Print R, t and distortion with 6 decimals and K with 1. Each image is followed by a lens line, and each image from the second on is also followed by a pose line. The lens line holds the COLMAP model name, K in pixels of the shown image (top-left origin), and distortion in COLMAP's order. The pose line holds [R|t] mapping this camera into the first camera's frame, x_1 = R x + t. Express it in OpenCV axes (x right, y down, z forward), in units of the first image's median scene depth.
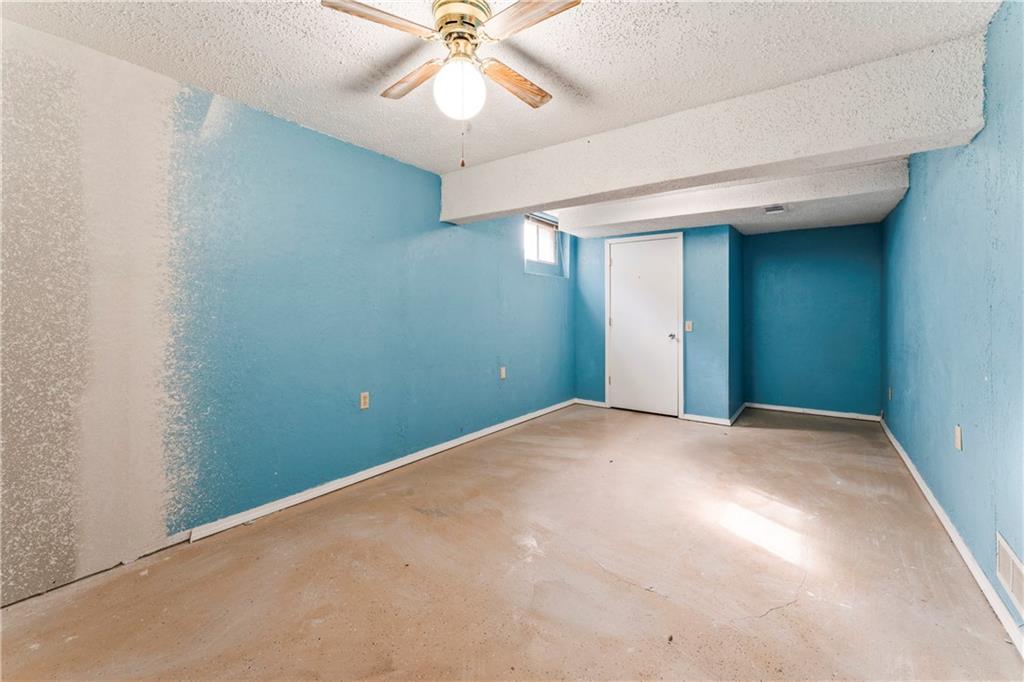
lens RADIAL K [[423.5, 0, 513.3], [0, 423.5, 320.5], [0, 0, 1]] dist [0.001911, 0.000187]
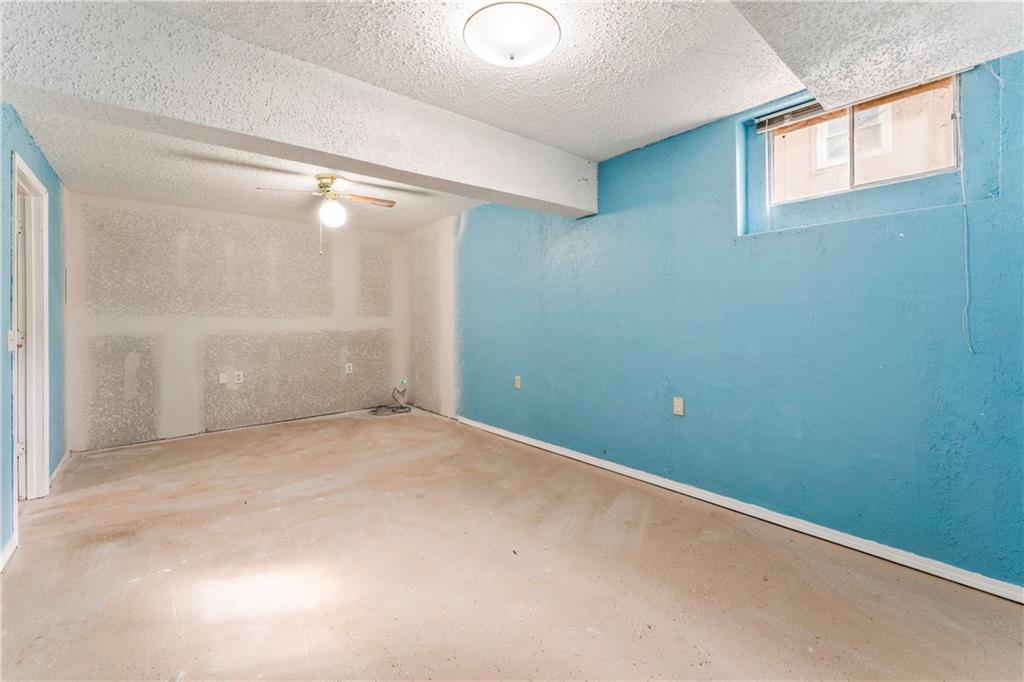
lens RADIAL K [[423.5, 0, 513.3], [0, 423.5, 320.5], [0, 0, 1]] dist [0.001911, 0.000187]
pose [[-0.231231, 0.012570, -0.972818, 0.948731], [0.001712, 0.999920, 0.012513, -0.021975], [0.972897, 0.001228, -0.231234, 1.294450]]
